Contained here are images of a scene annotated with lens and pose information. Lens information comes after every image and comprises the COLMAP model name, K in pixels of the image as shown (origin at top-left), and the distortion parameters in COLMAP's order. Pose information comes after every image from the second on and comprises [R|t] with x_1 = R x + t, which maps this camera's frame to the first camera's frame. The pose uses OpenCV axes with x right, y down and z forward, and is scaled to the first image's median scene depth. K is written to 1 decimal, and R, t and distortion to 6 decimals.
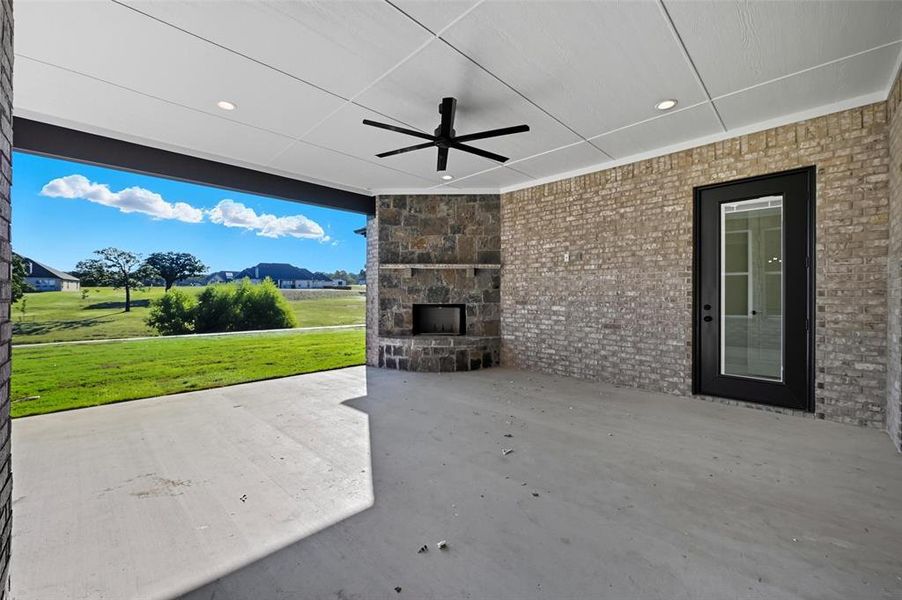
lens RADIAL K [[359.5, 0, 448.1], [0, 359.5, 291.5], [0, 0, 1]] dist [-0.002663, -0.000451]
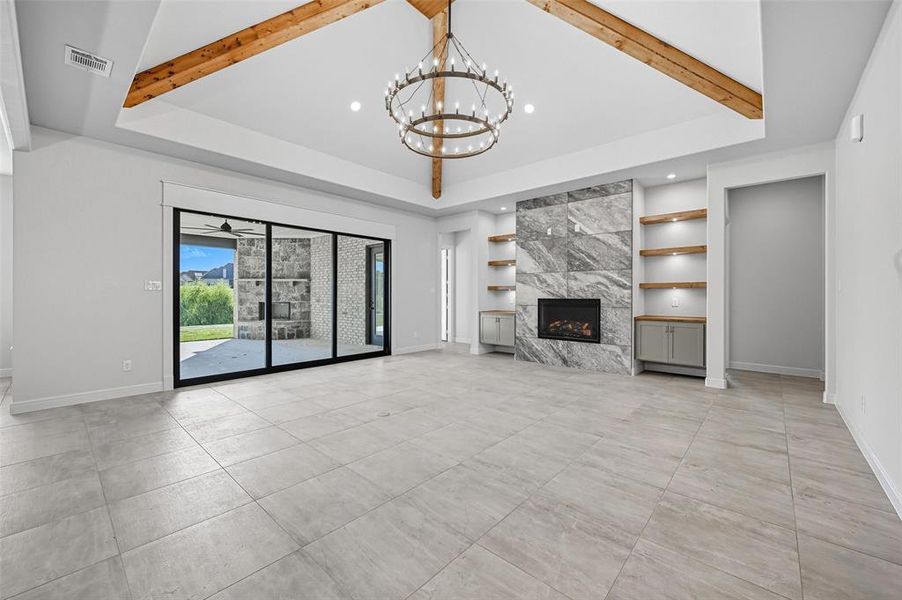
lens RADIAL K [[359.5, 0, 447.5], [0, 359.5, 295.3], [0, 0, 1]] dist [-0.002663, -0.000451]
pose [[0.998629, -0.001335, 0.052337, 0.714075], [0.000651, 0.999914, 0.013088, -0.018990], [-0.052350, -0.013036, 0.998544, -0.762151]]
